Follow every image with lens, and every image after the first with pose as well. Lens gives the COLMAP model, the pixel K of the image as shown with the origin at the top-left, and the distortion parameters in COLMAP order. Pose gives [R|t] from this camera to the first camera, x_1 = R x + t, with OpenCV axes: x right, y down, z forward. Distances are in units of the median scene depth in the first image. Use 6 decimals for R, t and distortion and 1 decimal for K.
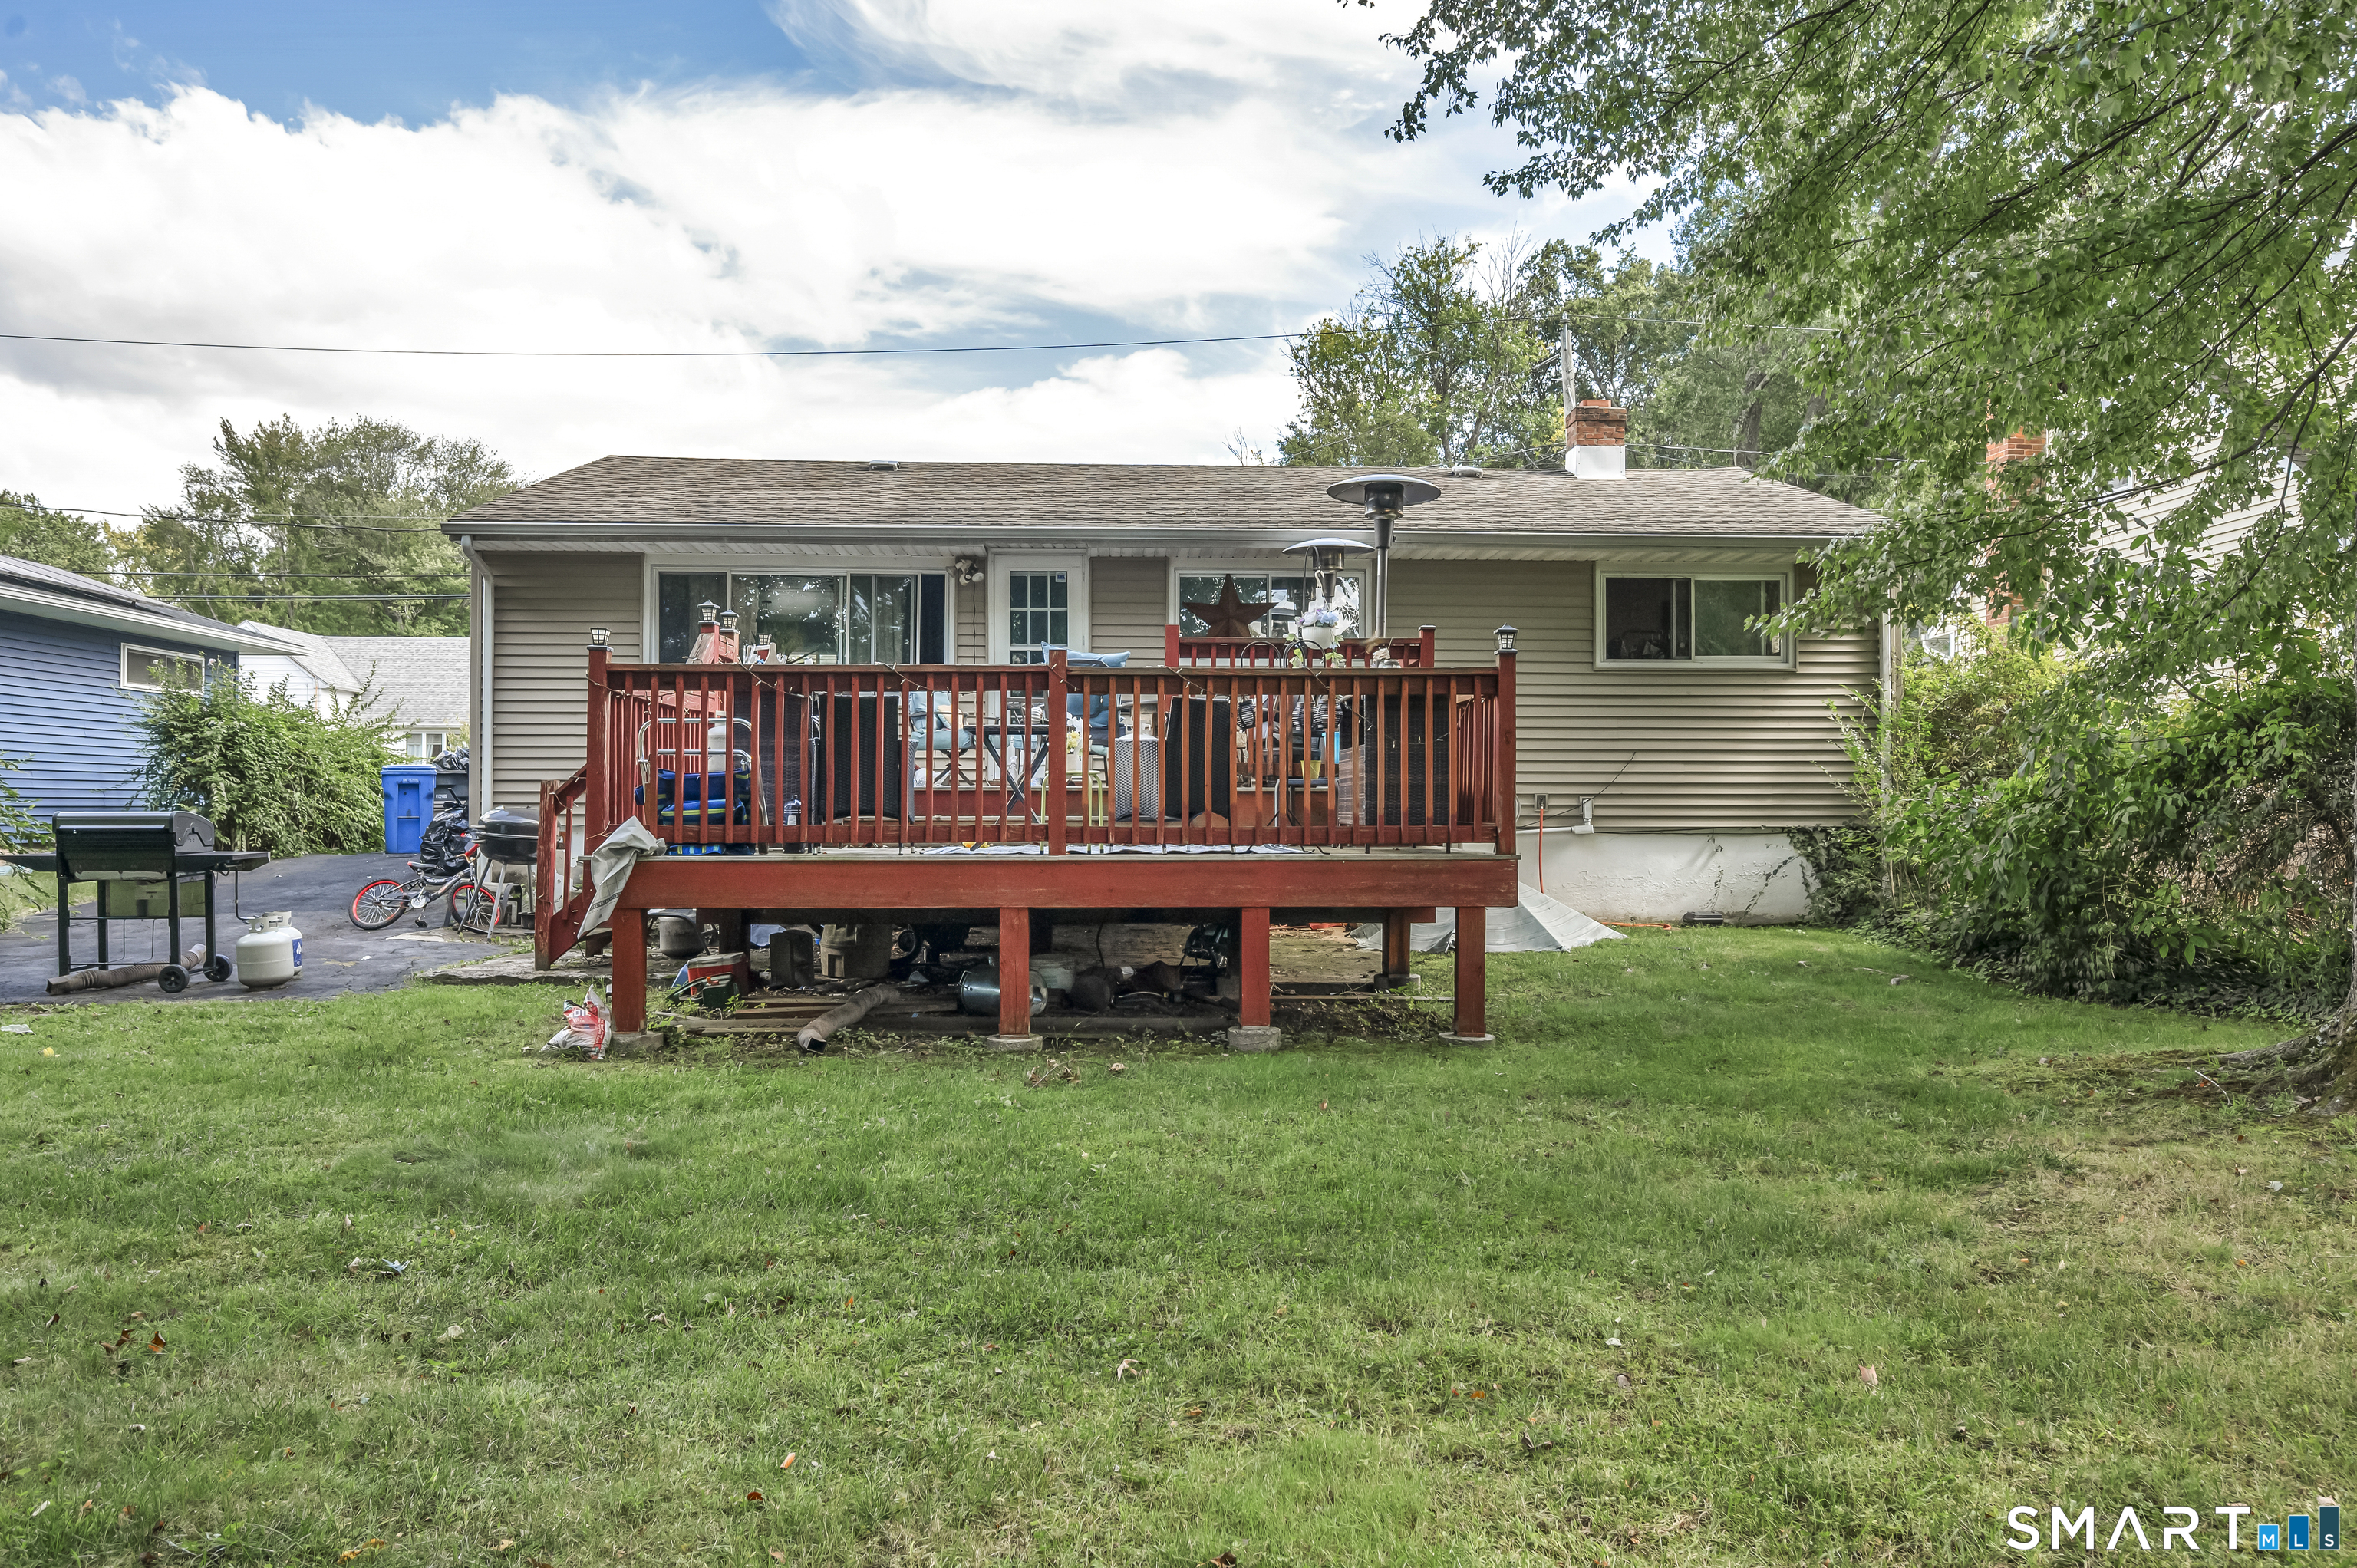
lens RADIAL K [[1663.6, 0, 1181.1], [0, 1663.6, 785.6], [0, 0, 1]] dist [-0.025599, 0.000699]
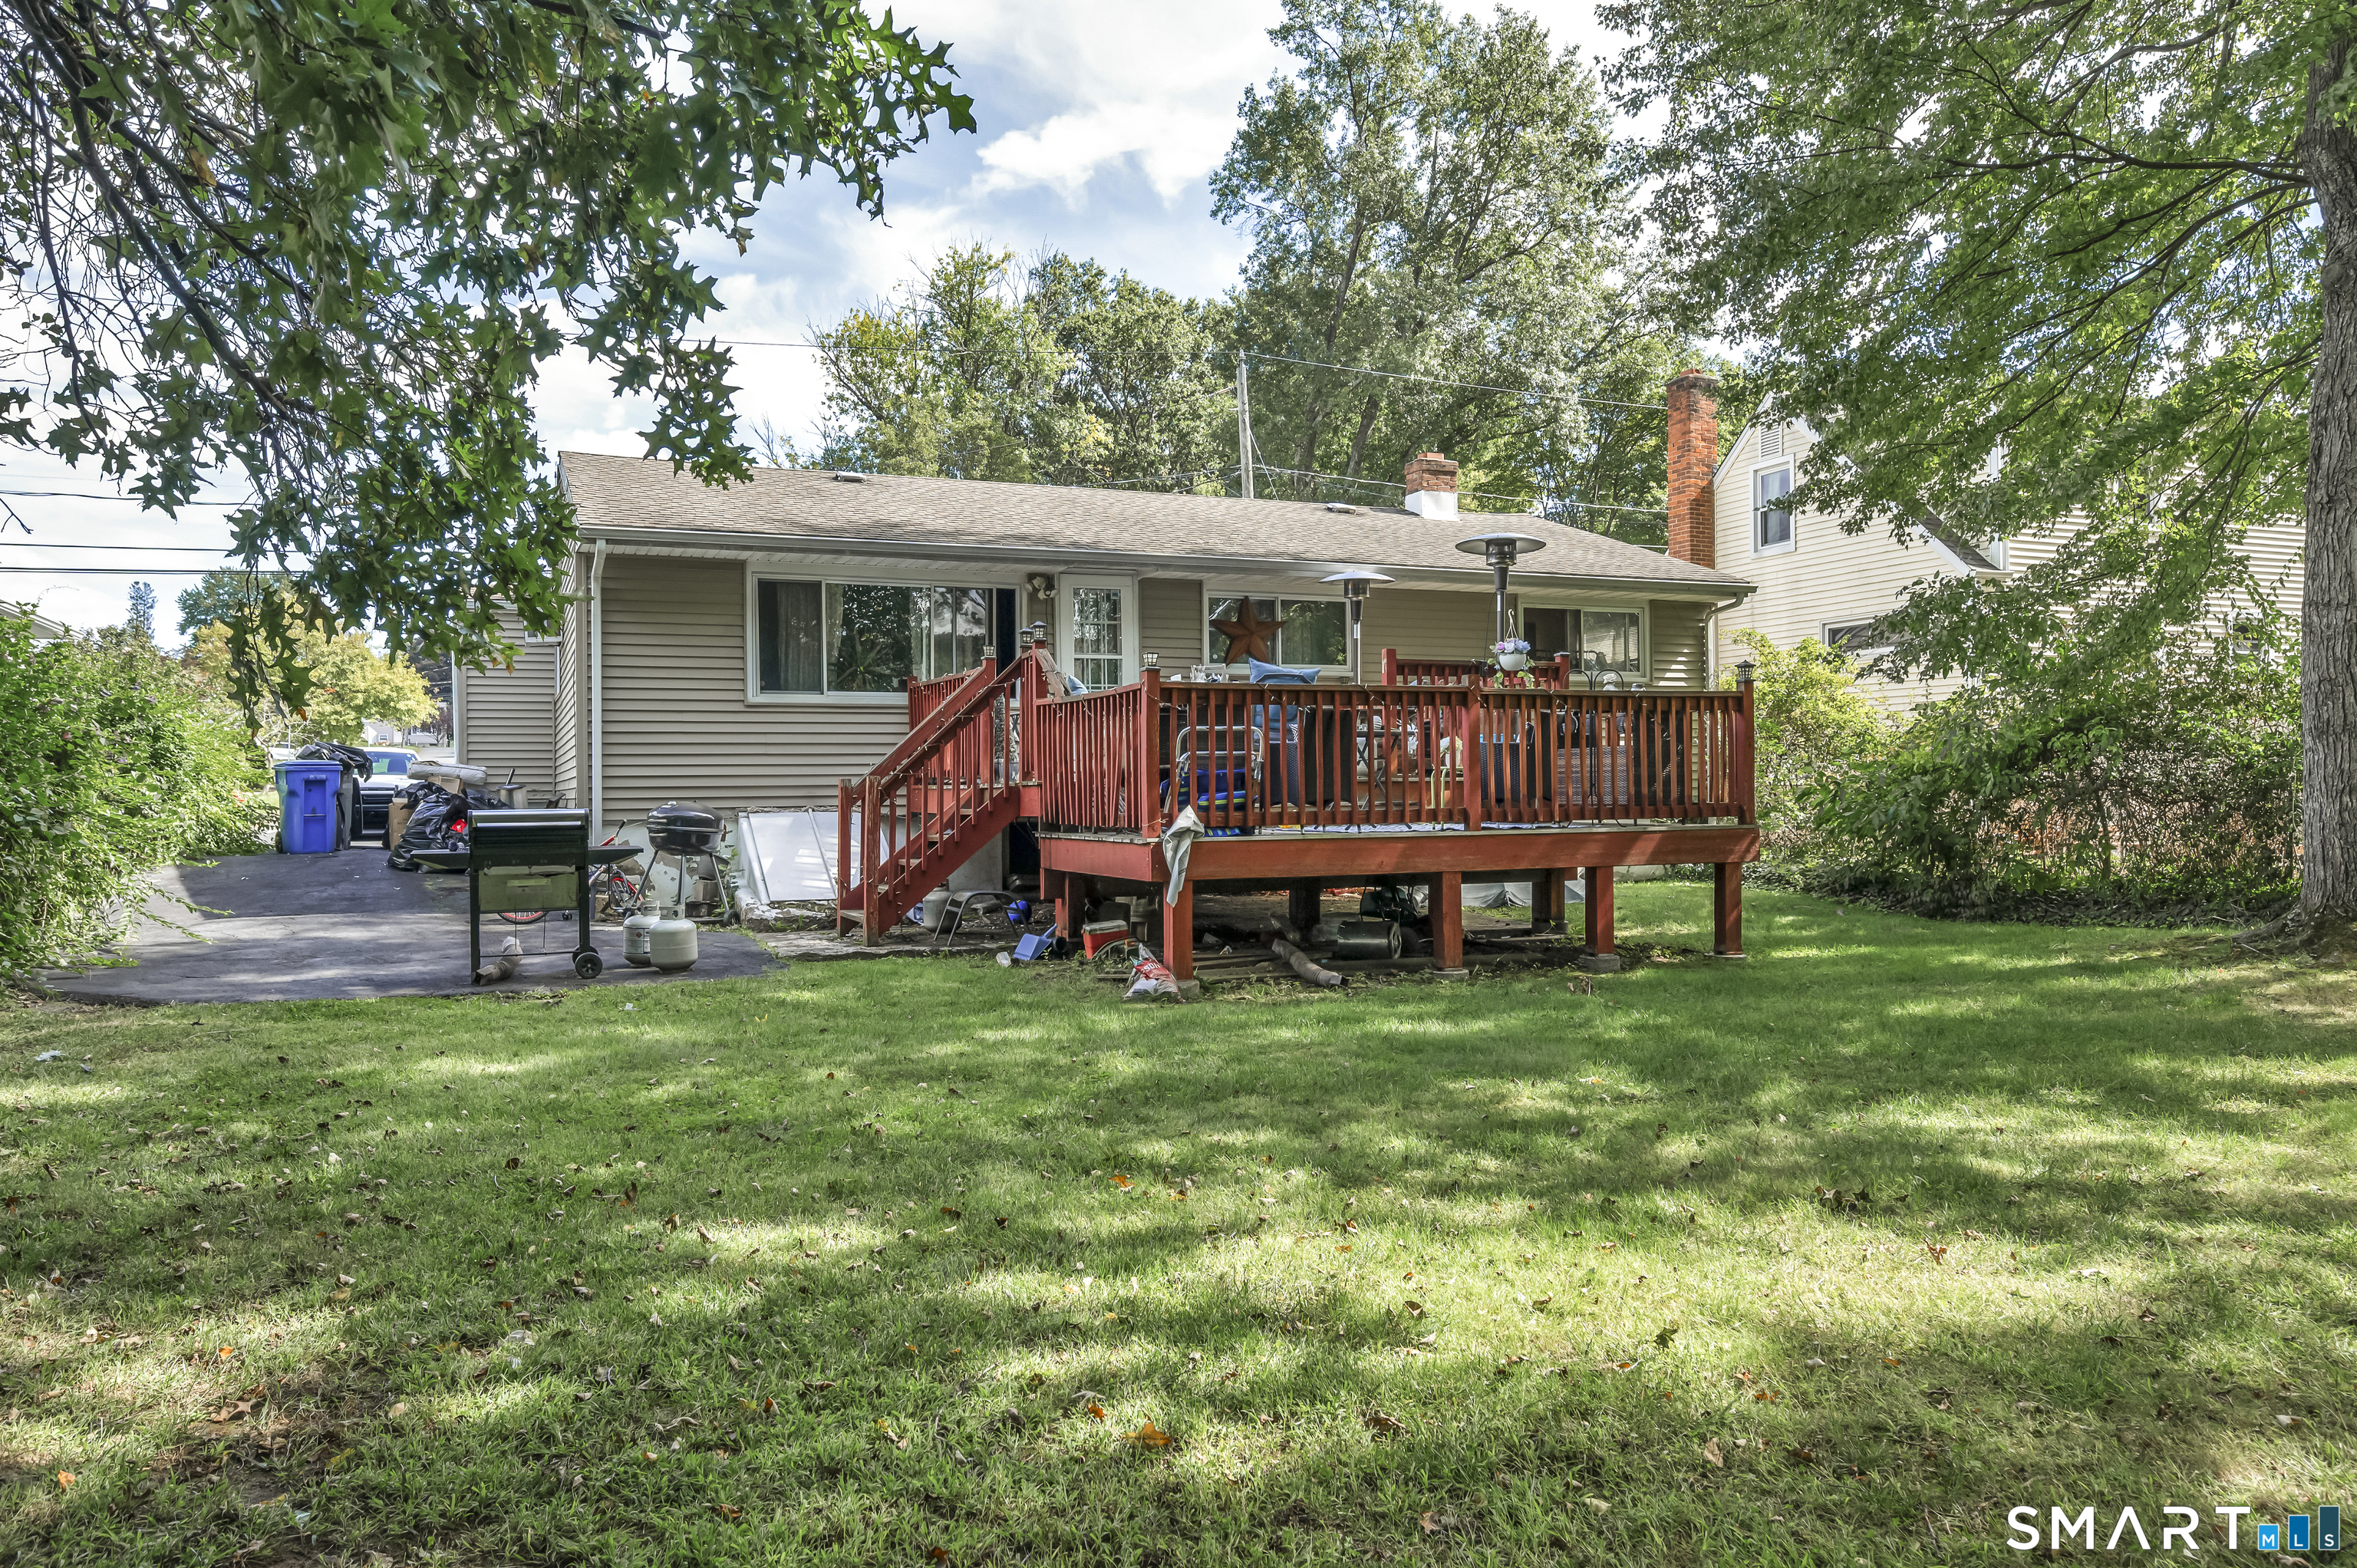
lens RADIAL K [[1663.6, 0, 1181.1], [0, 1663.6, 785.6], [0, 0, 1]] dist [-0.025599, 0.000699]
pose [[0.939529, -0.010023, 0.342322, -0.425017], [0.007325, 0.999931, 0.009172, -0.004147], [-0.342391, -0.006110, 0.939538, -0.091261]]
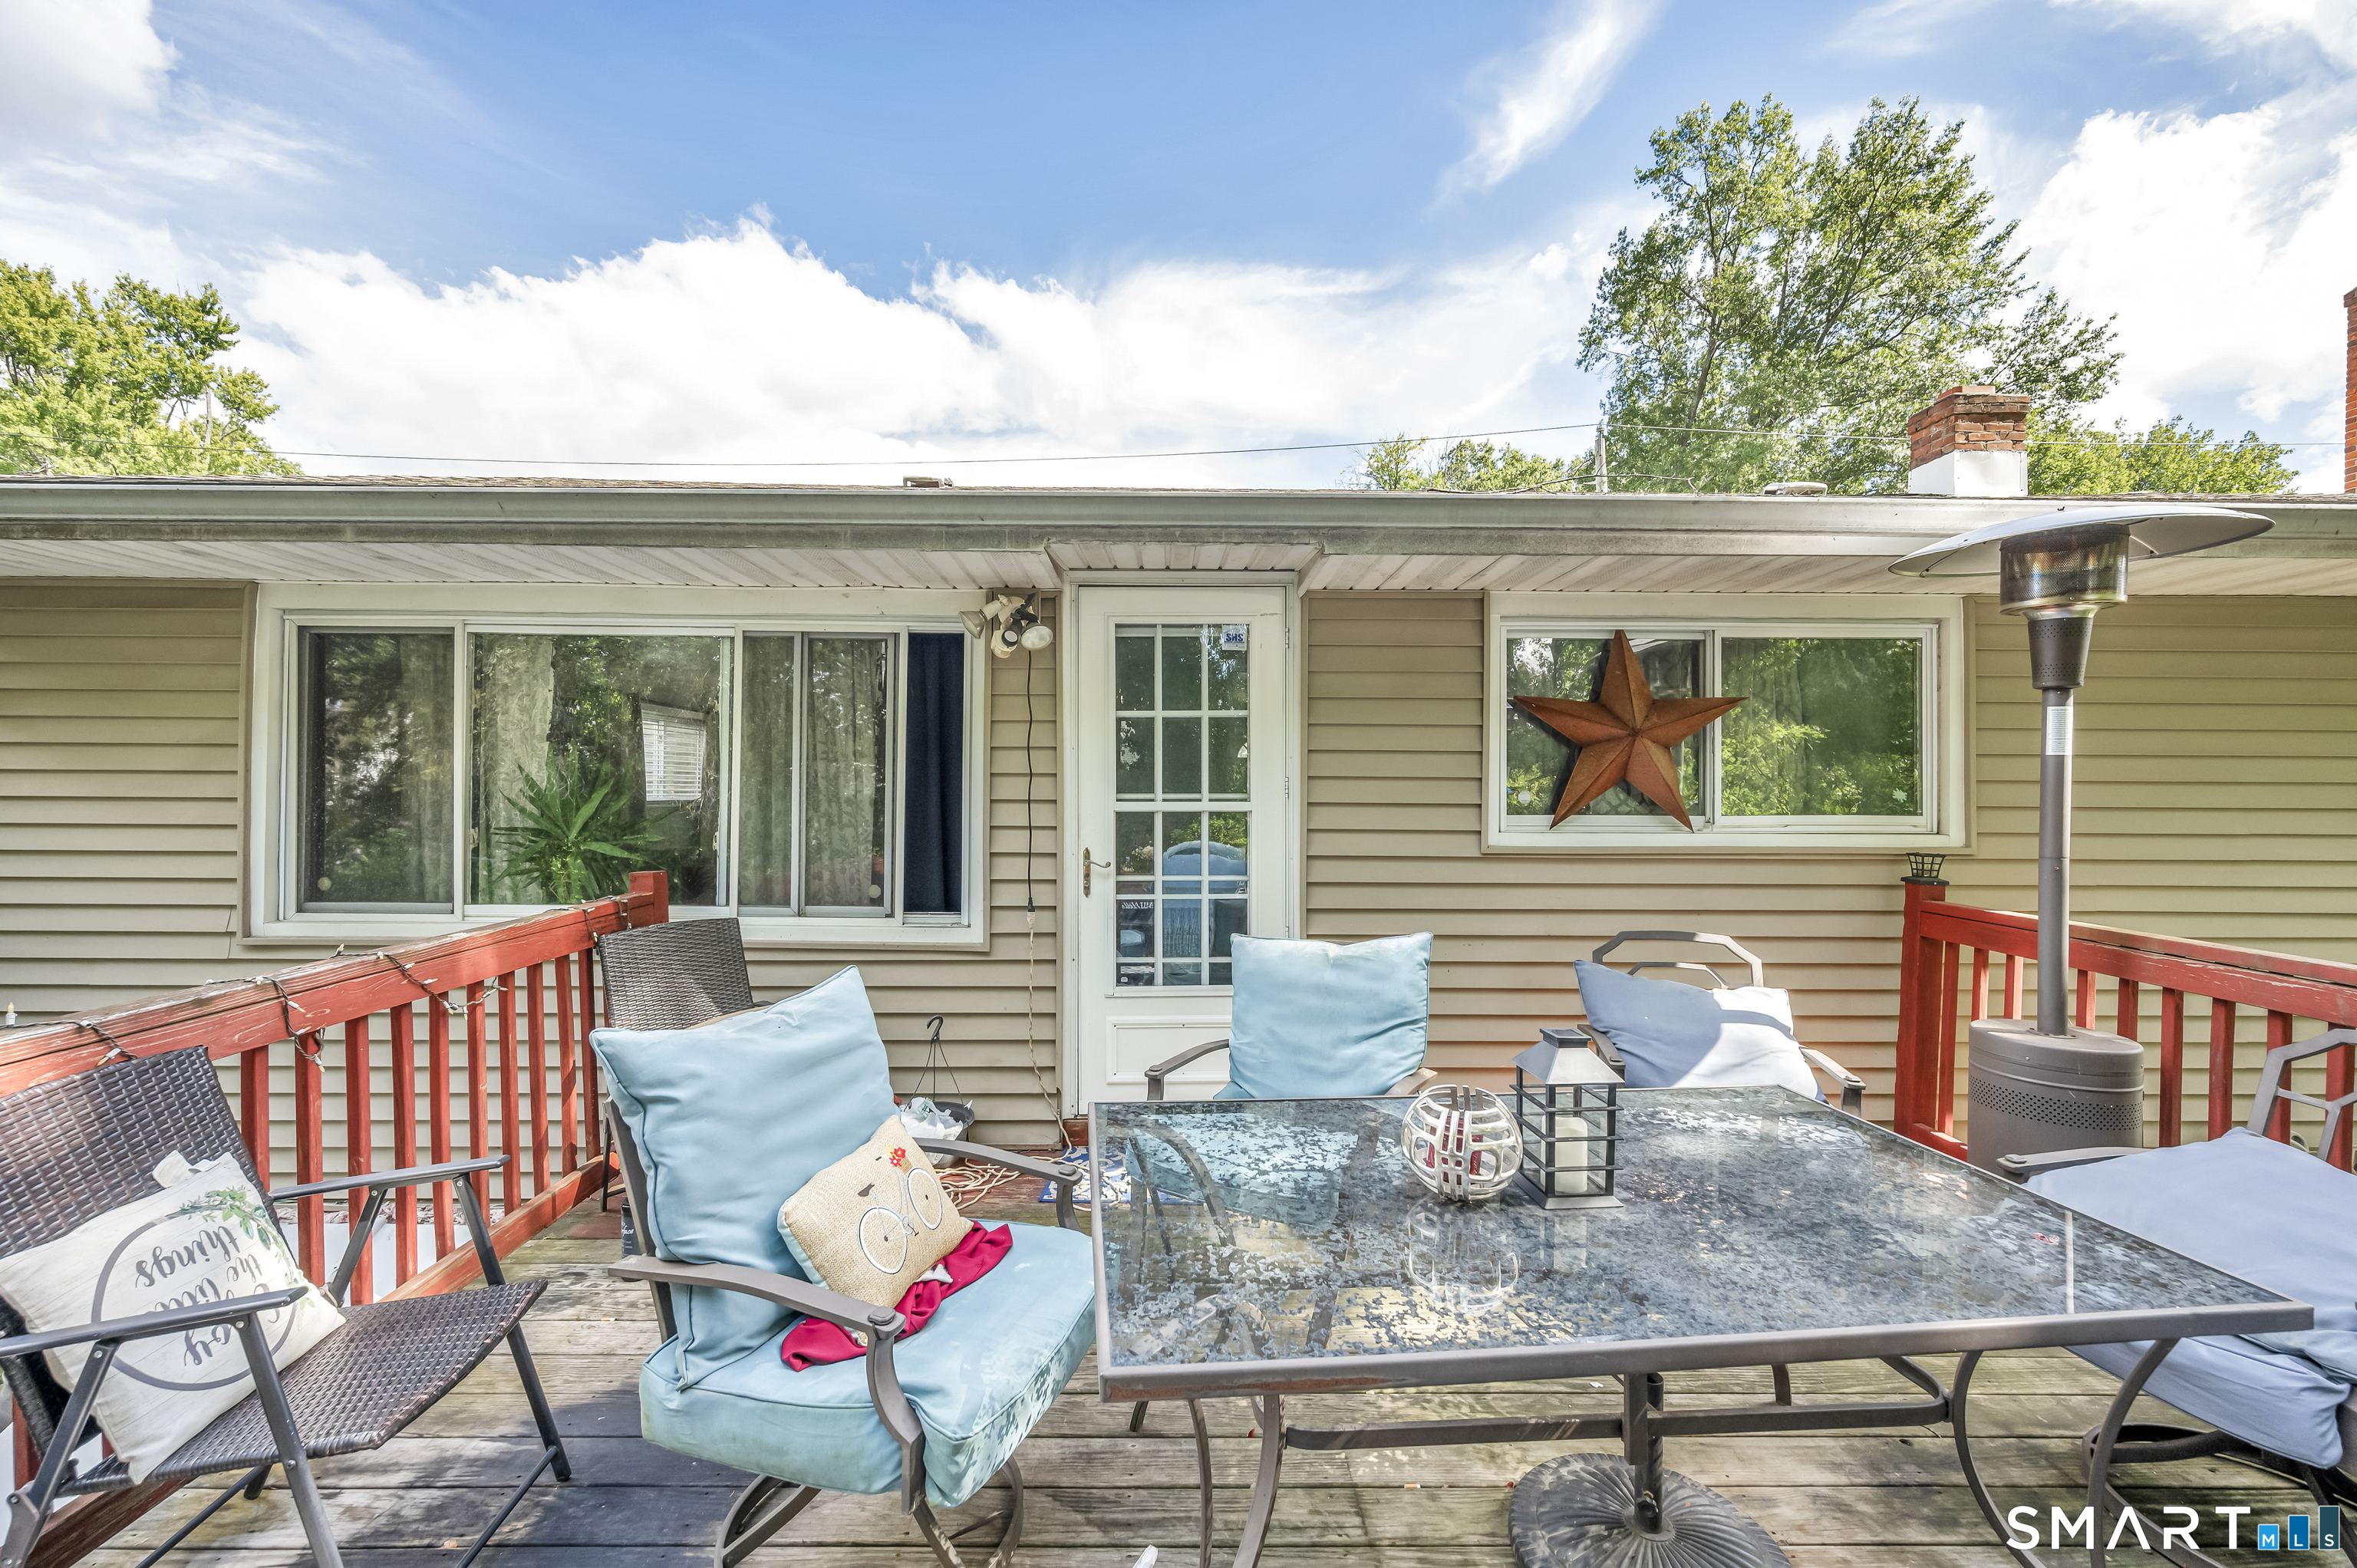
lens RADIAL K [[933.9, 0, 1183.1], [0, 933.9, 789.7], [0, 0, 1]] dist [-0.001344, 0.000681]
pose [[0.999554, 0.001639, -0.029820, -0.078562], [-0.001244, 0.999911, 0.013261, -0.090285], [0.029839, -0.013218, 0.999467, 0.764617]]
